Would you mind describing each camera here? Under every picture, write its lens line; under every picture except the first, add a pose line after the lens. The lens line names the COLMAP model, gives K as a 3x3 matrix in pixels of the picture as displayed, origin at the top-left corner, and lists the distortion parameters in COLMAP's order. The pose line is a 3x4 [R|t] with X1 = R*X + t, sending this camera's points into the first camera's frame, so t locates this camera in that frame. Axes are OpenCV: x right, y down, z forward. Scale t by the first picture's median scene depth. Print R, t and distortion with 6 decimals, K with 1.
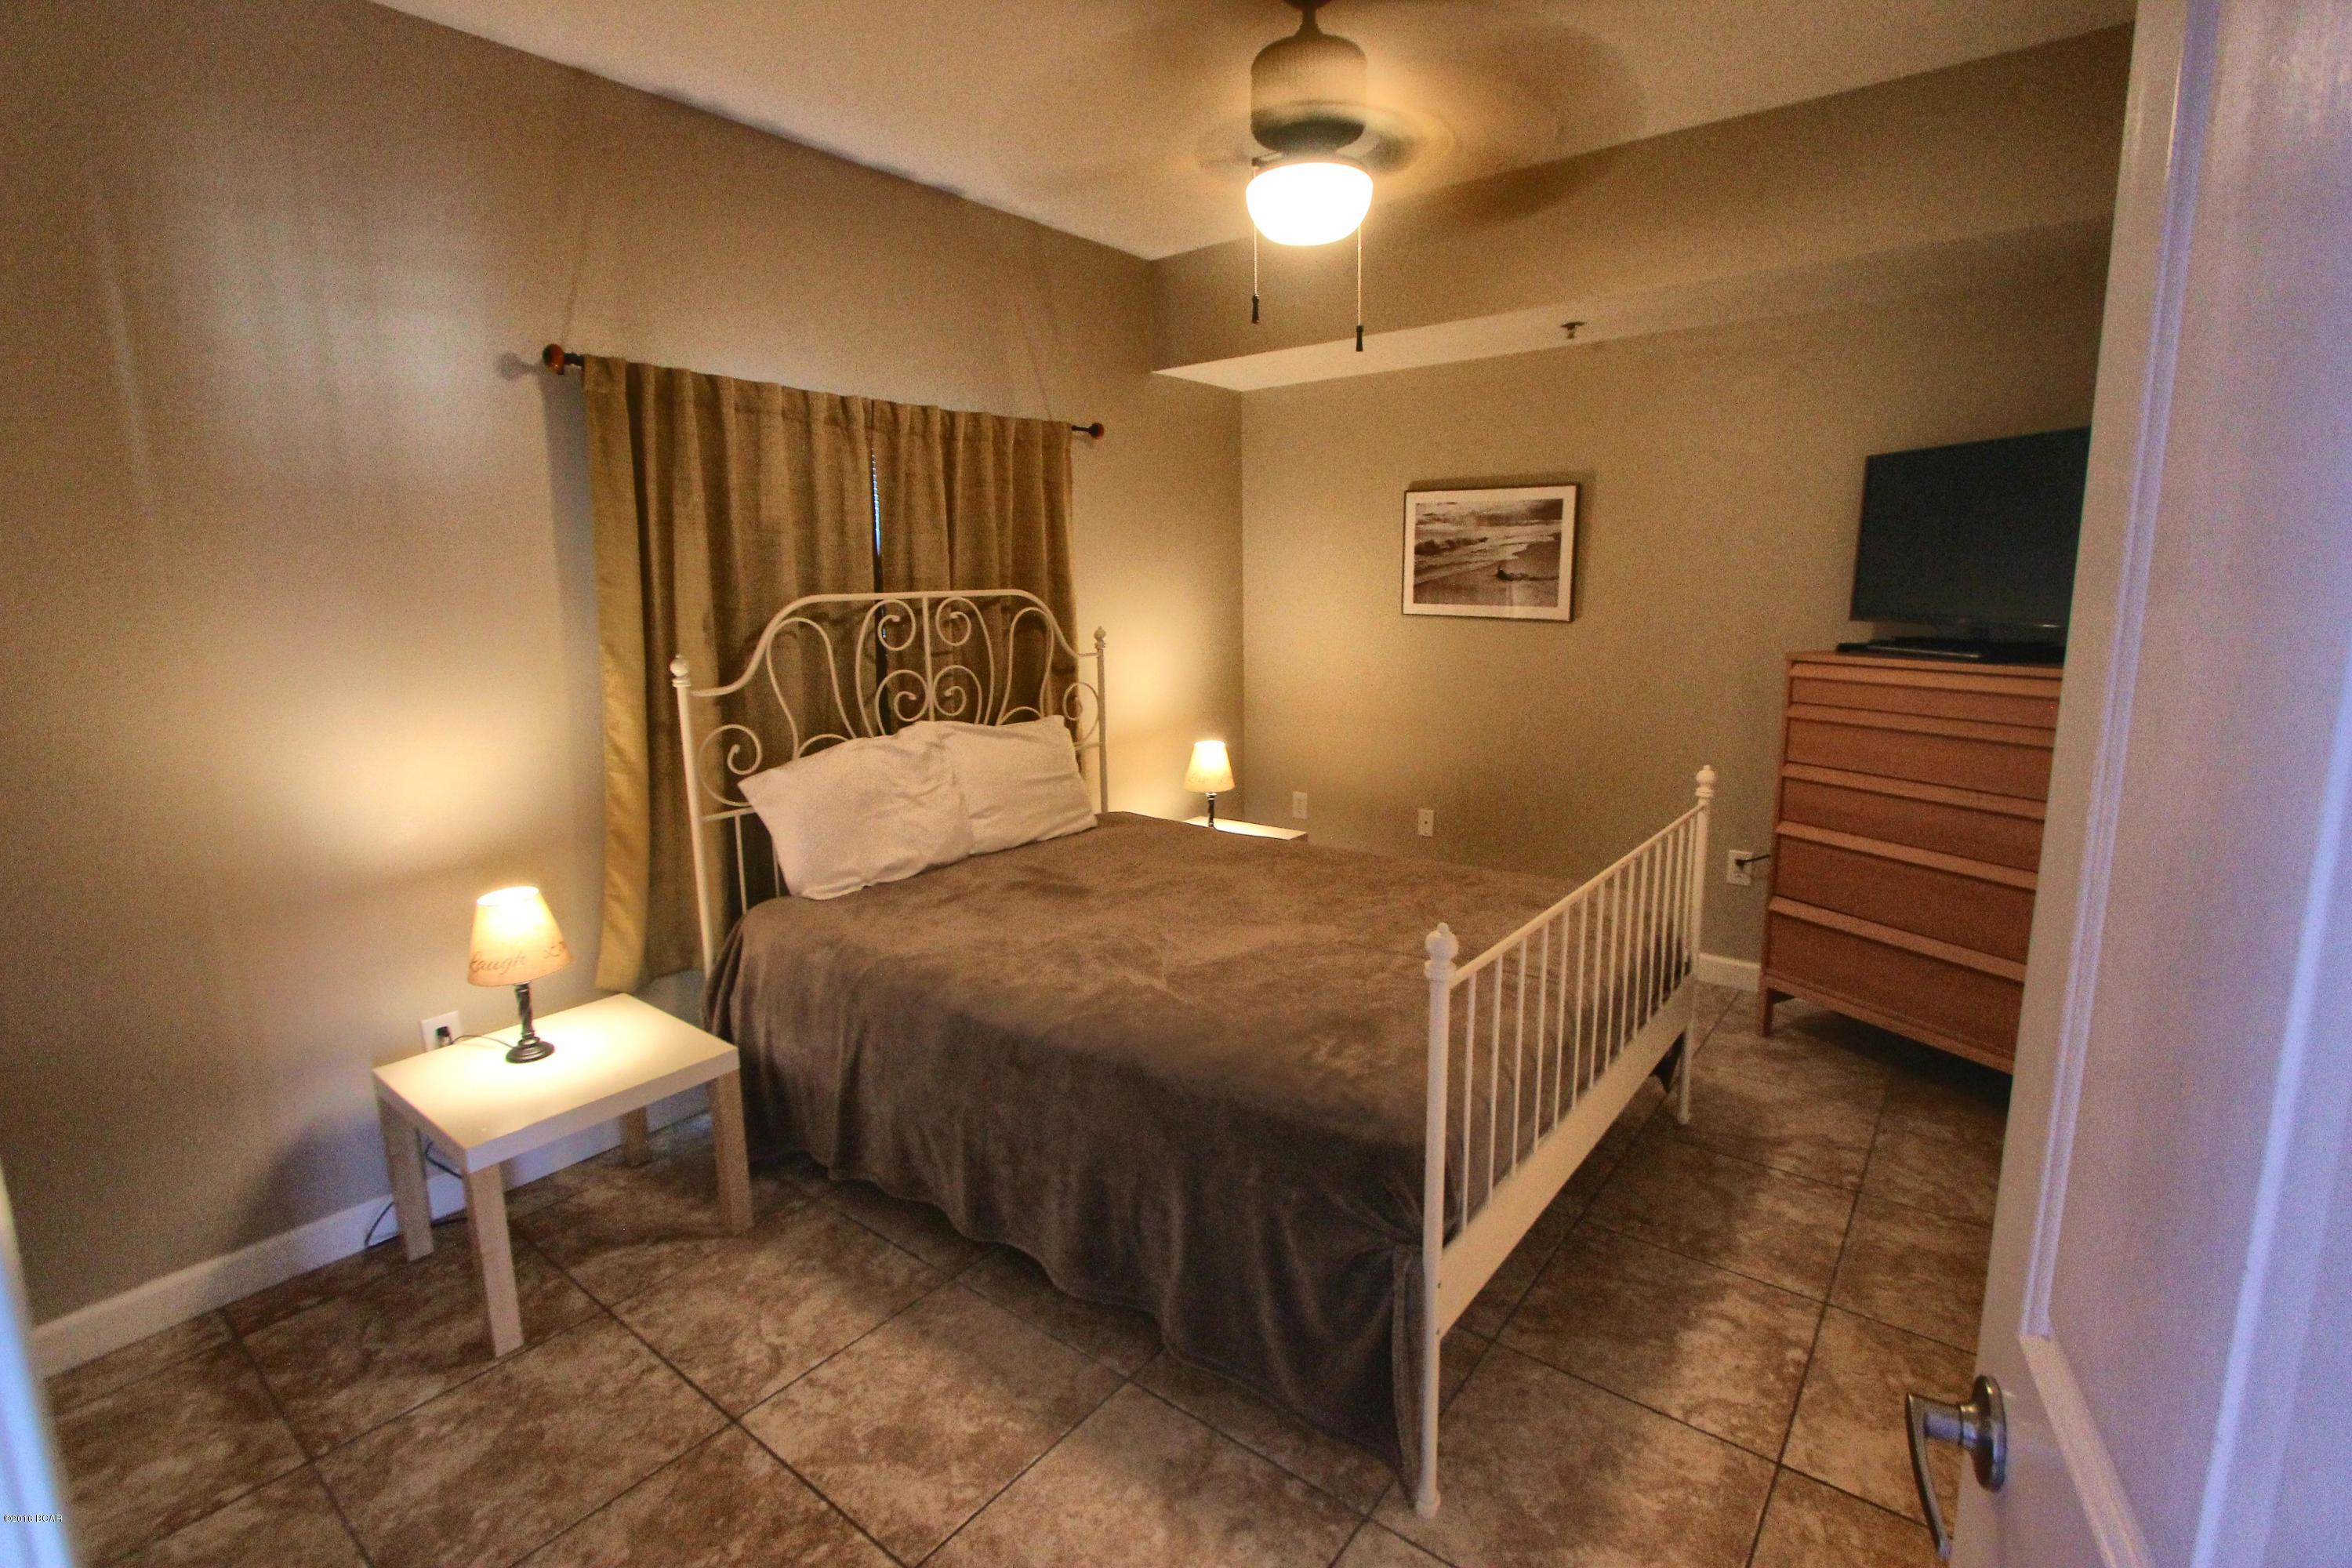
lens RADIAL K [[1093.9, 0, 1179.0], [0, 1093.9, 772.4], [0, 0, 1]] dist [0.001277, 0.000236]
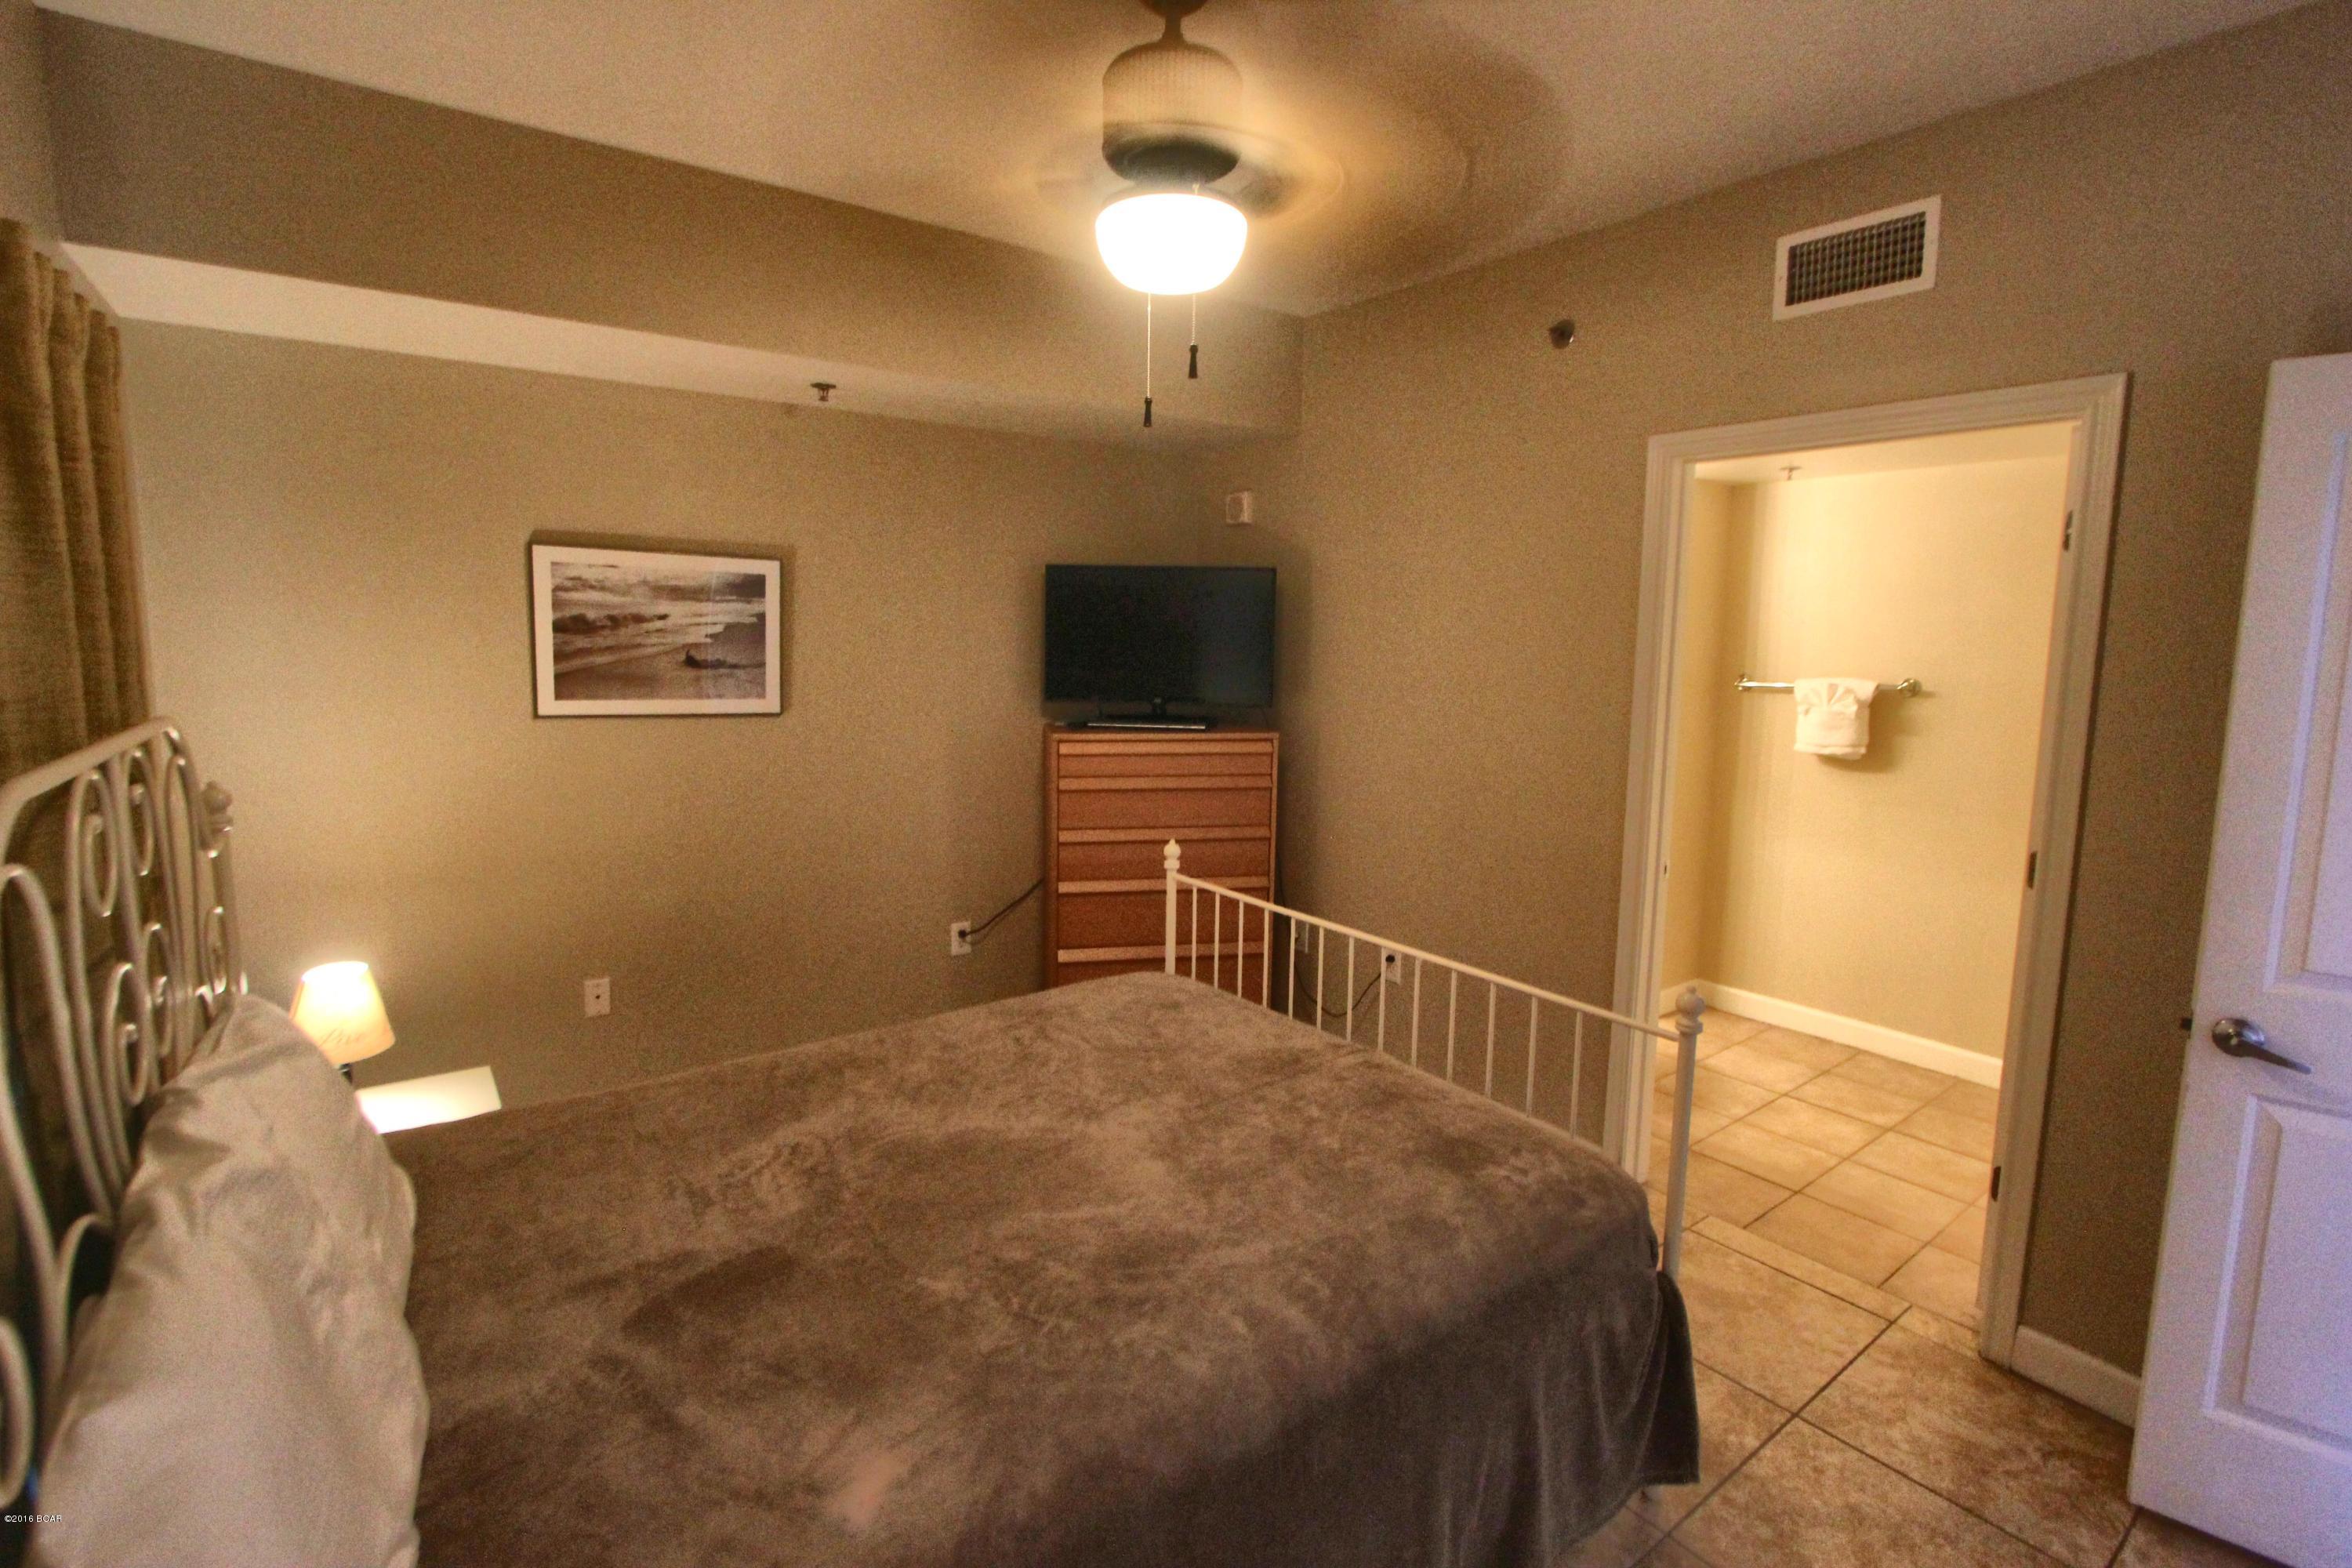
lens RADIAL K [[1093.9, 0, 1182.3], [0, 1093.9, 771.6], [0, 0, 1]] dist [0.001277, 0.000236]
pose [[0.268690, -0.105113, 0.957474, -0.383513], [0.156181, 0.985628, 0.064376, -0.096561], [-0.950481, 0.132242, 0.281245, 0.444552]]
